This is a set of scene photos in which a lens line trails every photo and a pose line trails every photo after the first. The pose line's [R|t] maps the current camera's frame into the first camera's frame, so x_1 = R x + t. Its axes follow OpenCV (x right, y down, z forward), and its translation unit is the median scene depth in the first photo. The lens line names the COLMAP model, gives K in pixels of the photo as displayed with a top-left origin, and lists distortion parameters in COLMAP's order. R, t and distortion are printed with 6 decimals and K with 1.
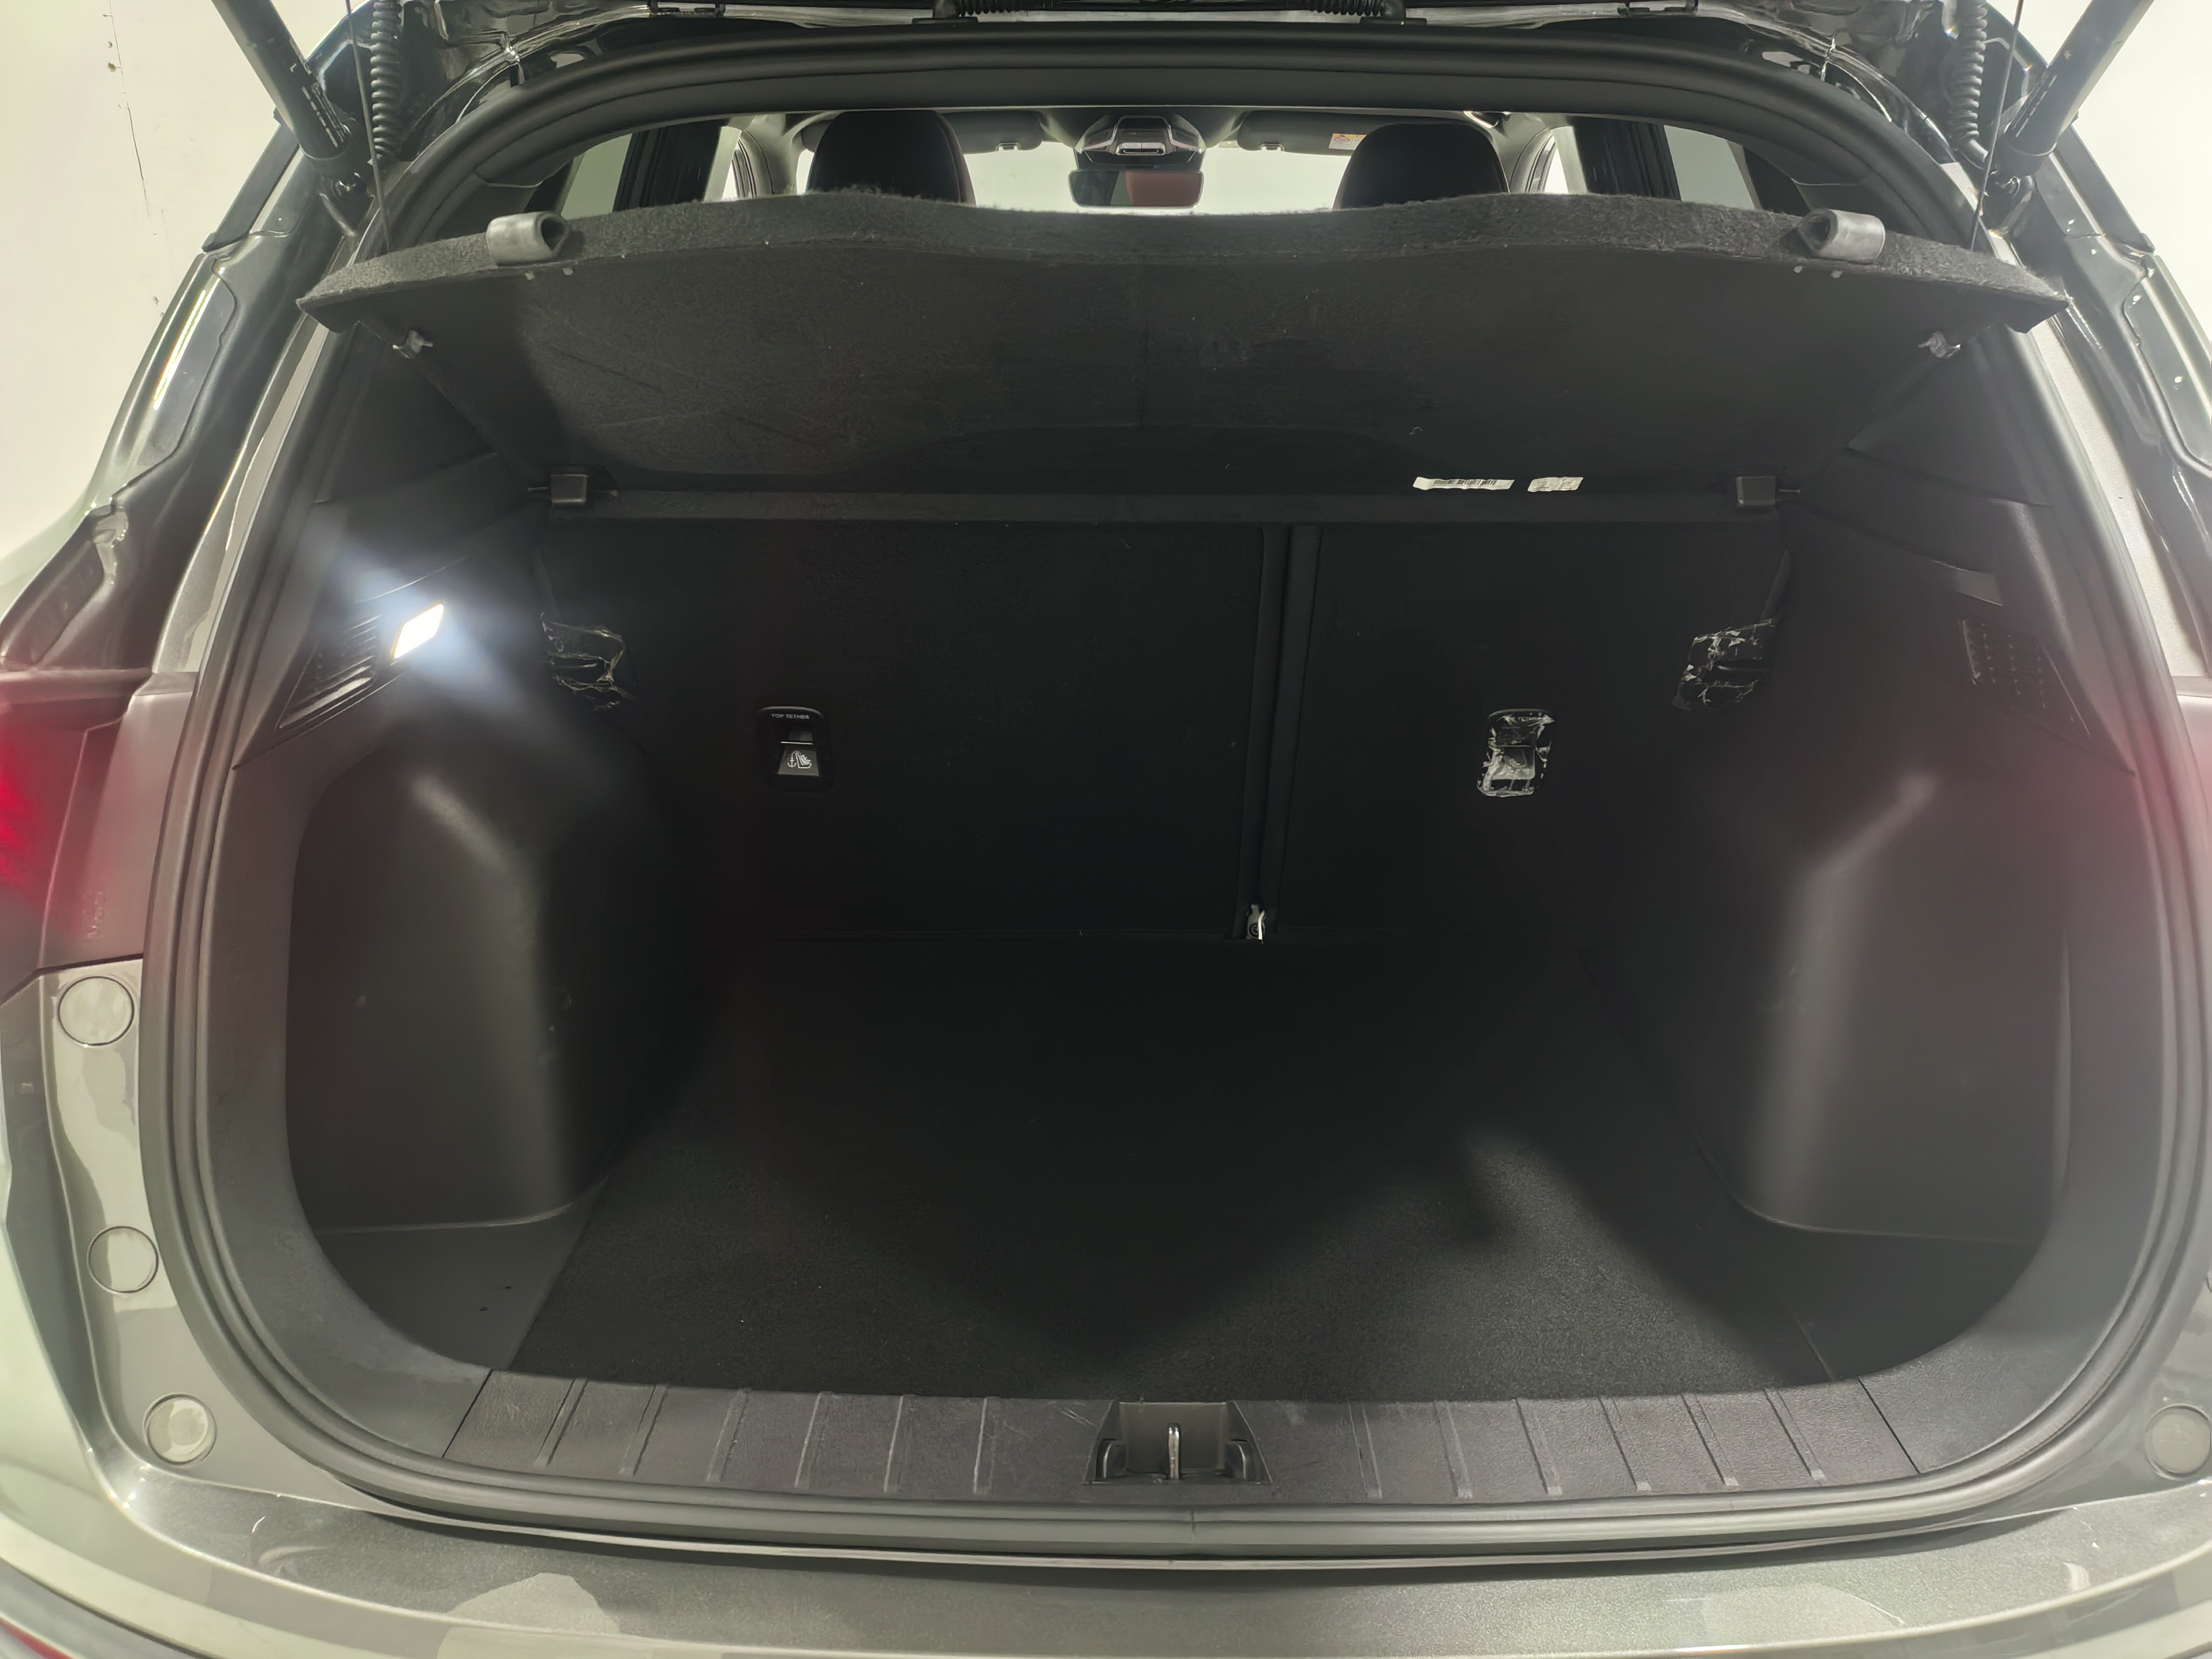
lens RADIAL K [[1794.2, 0, 1107.3], [0, 1794.2, 847.5], [0, 0, 1]] dist [0.017989, 0.010238]
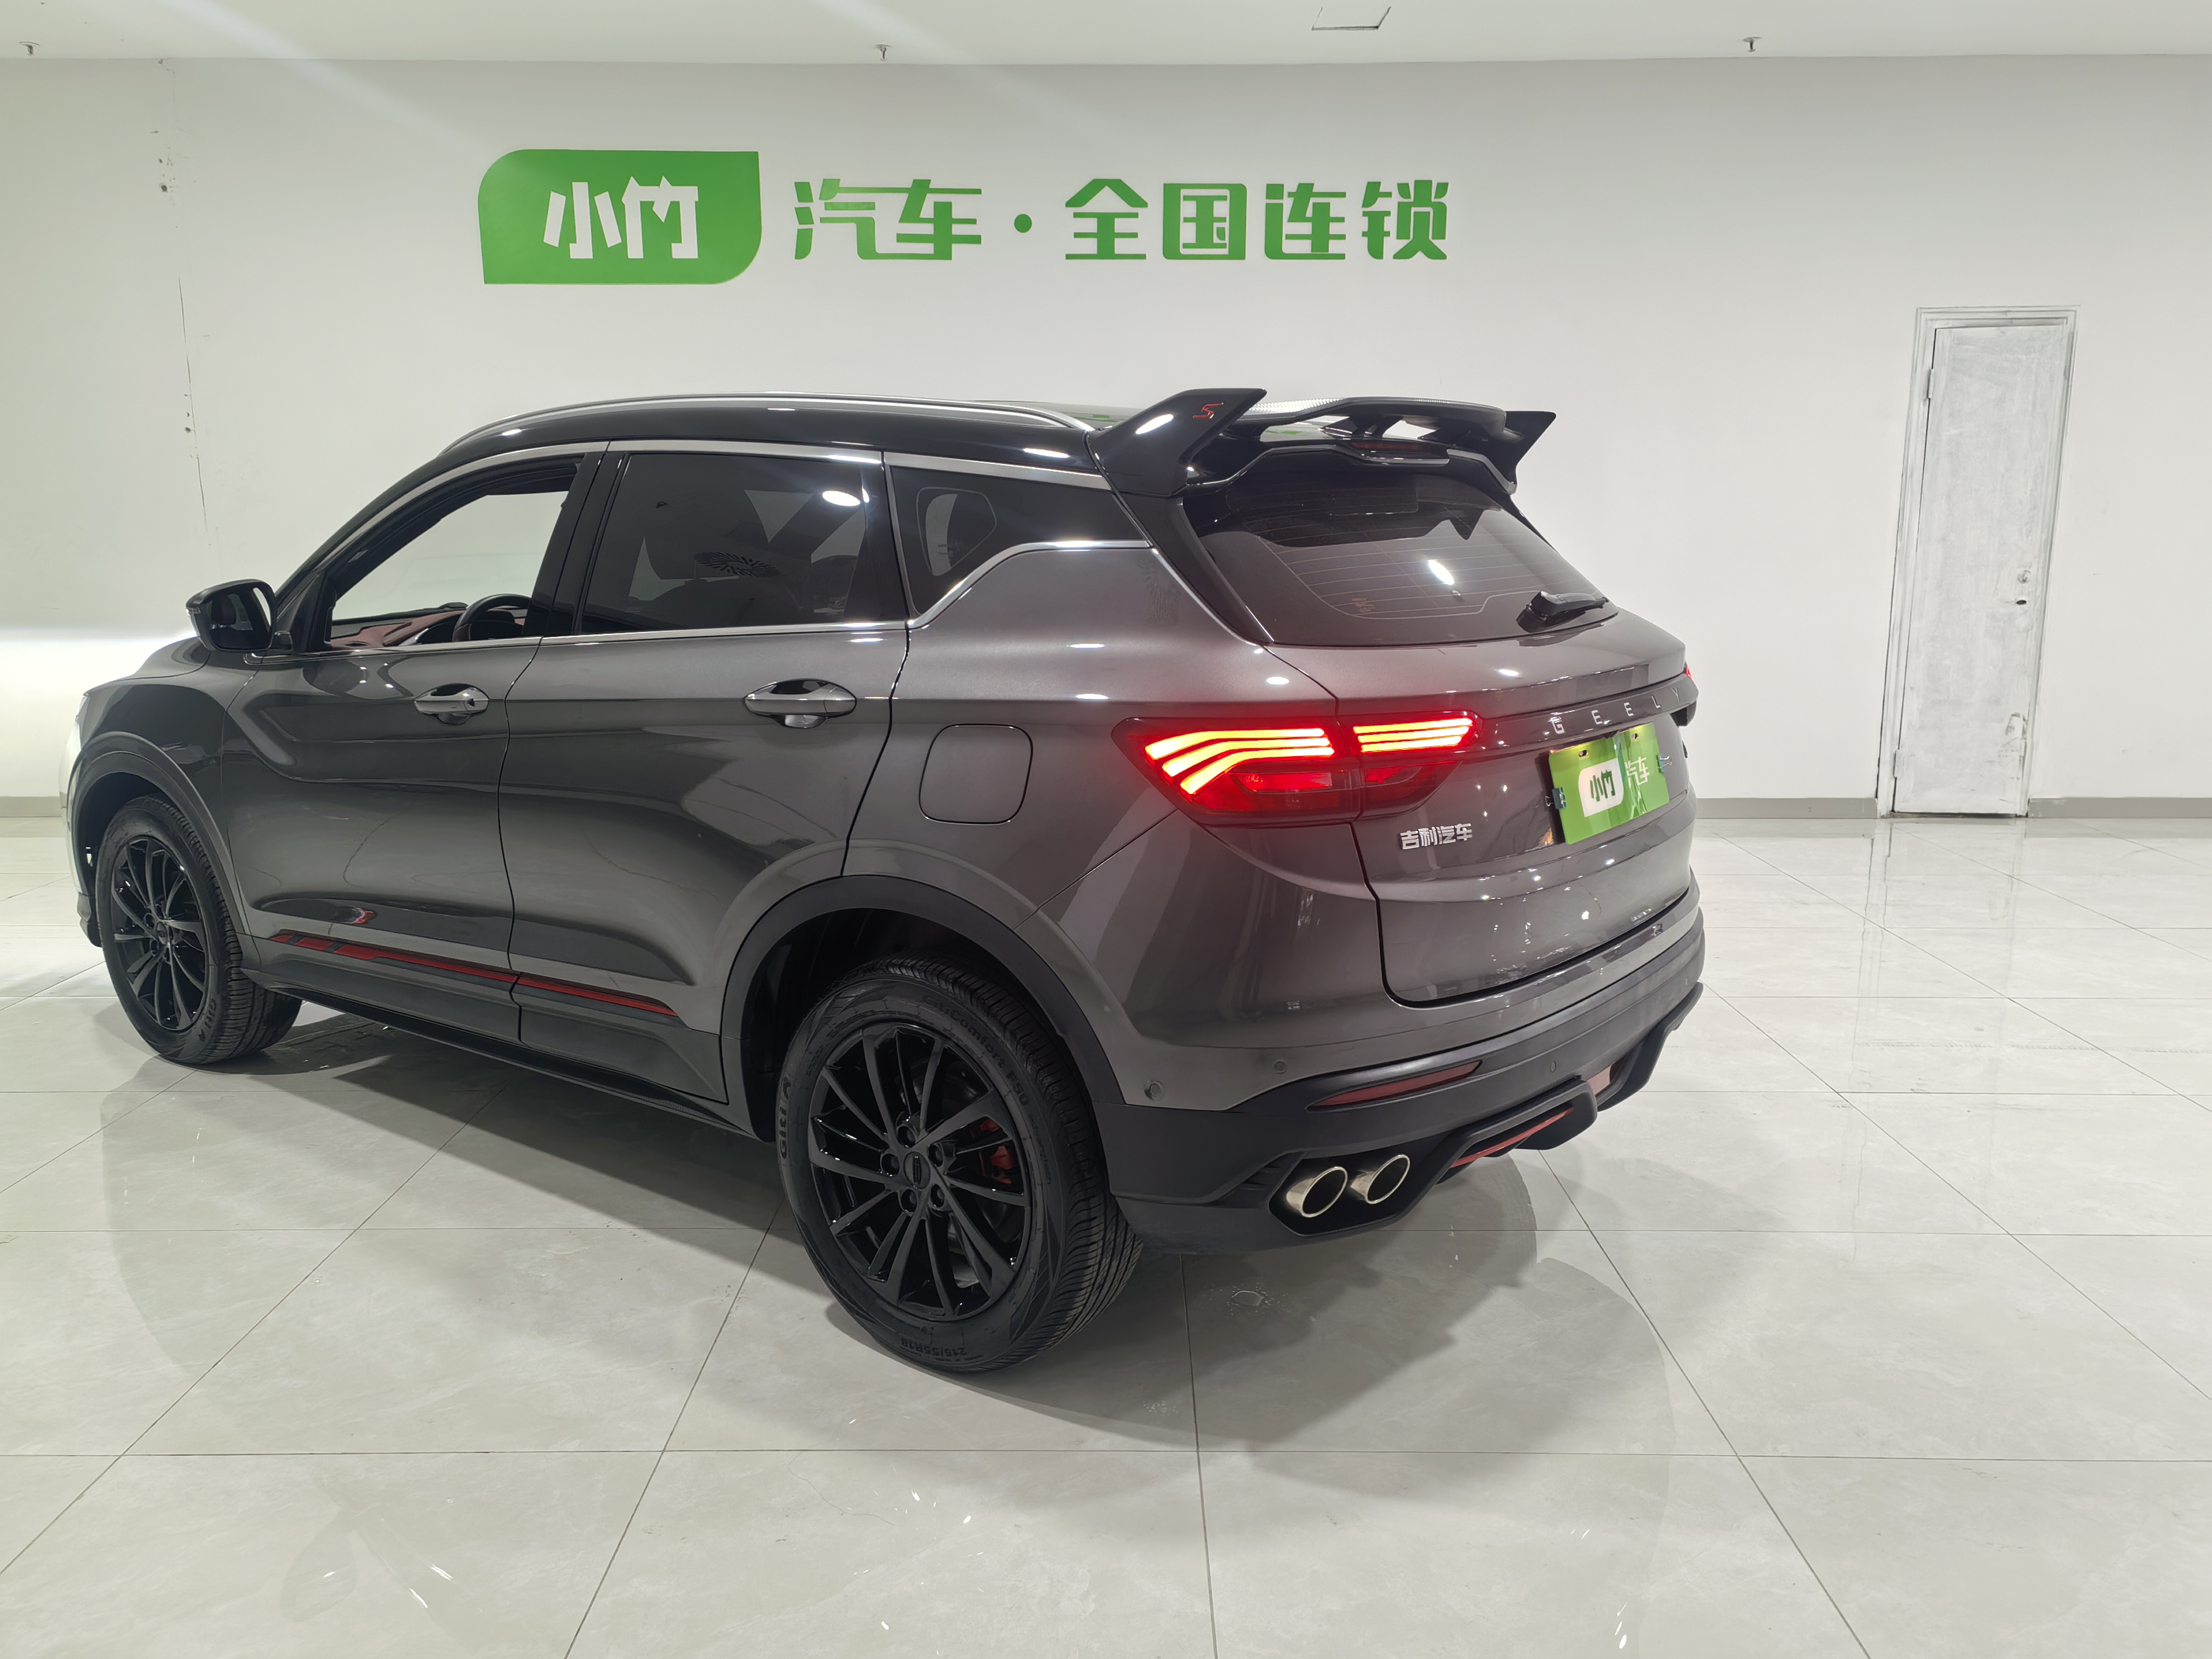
lens RADIAL K [[1794.2, 0, 1097.4], [0, 1794.2, 840.9], [0, 0, 1]] dist [0.017989, 0.010238]
pose [[0.999771, -0.009451, 0.019181, 0.533711], [0.012466, 0.986420, -0.163772, 0.517046], [-0.017372, 0.163973, 0.986312, -1.450784]]
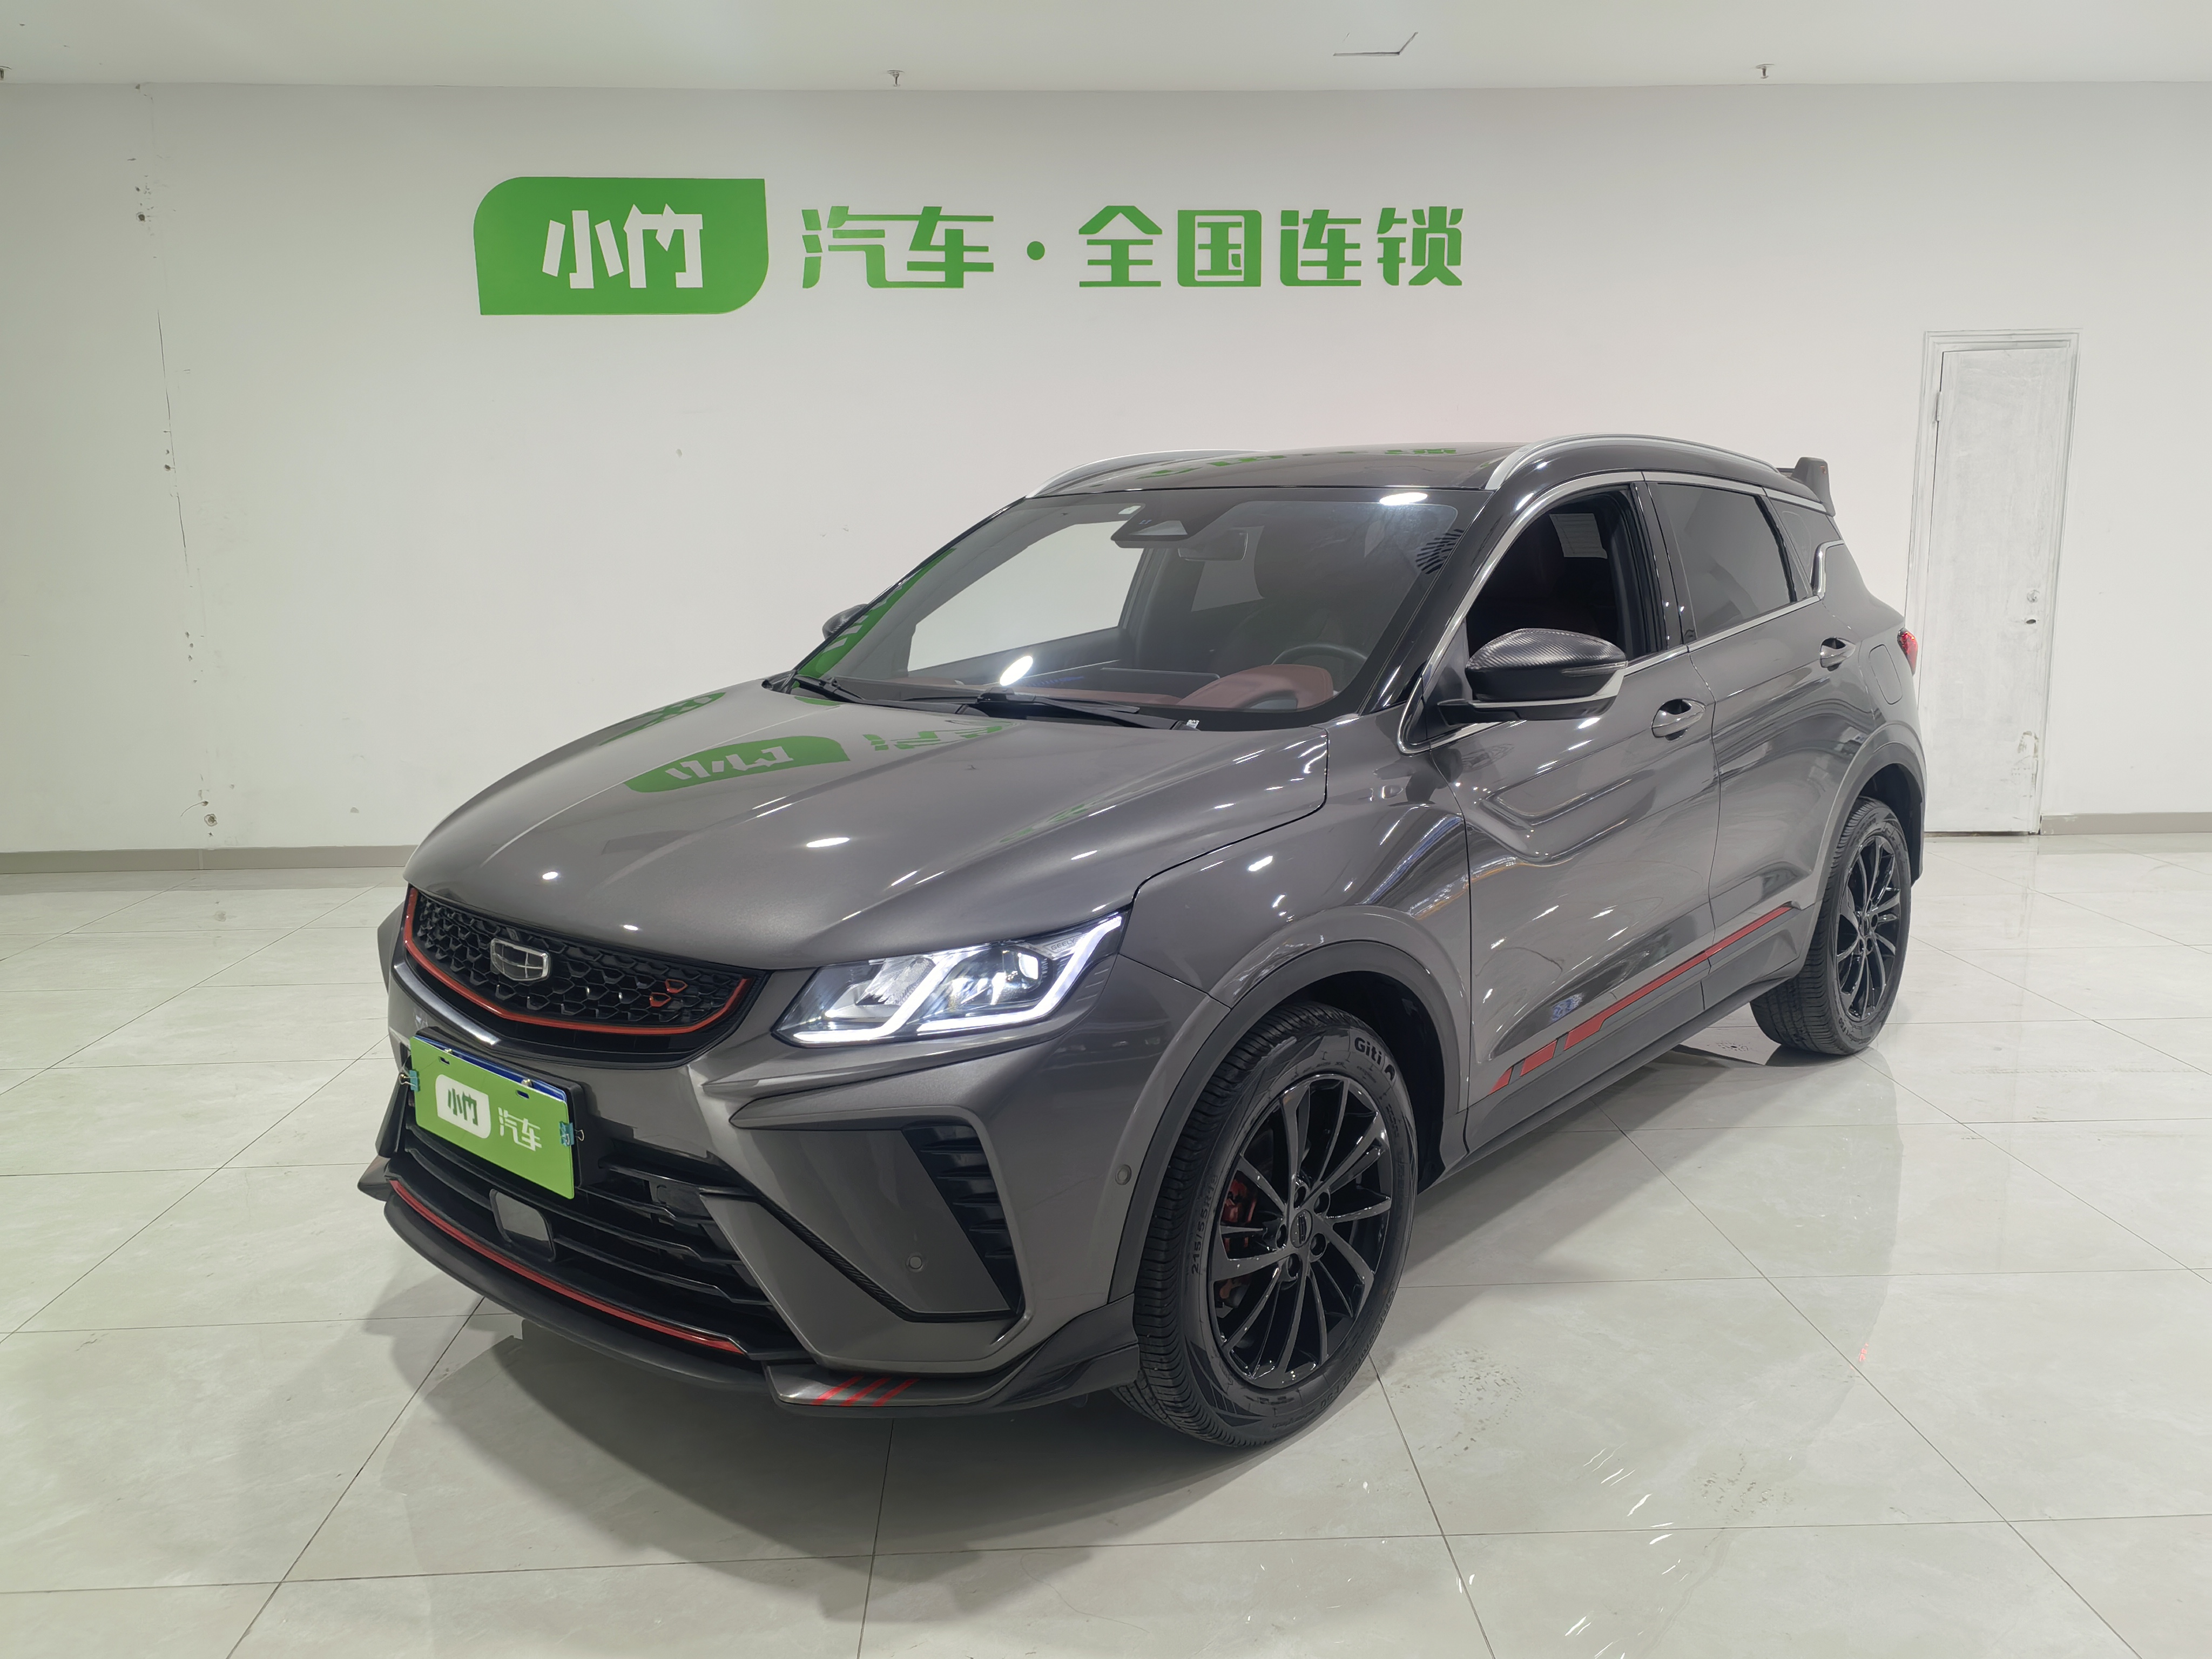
lens RADIAL K [[1794.2, 0, 1101.2], [0, 1794.2, 835.1], [0, 0, 1]] dist [0.017989, 0.010238]
pose [[0.997322, -0.027847, 0.067627, 0.185259], [0.039692, 0.982740, -0.180681, 0.461563], [-0.061428, 0.182882, 0.981214, -1.324965]]
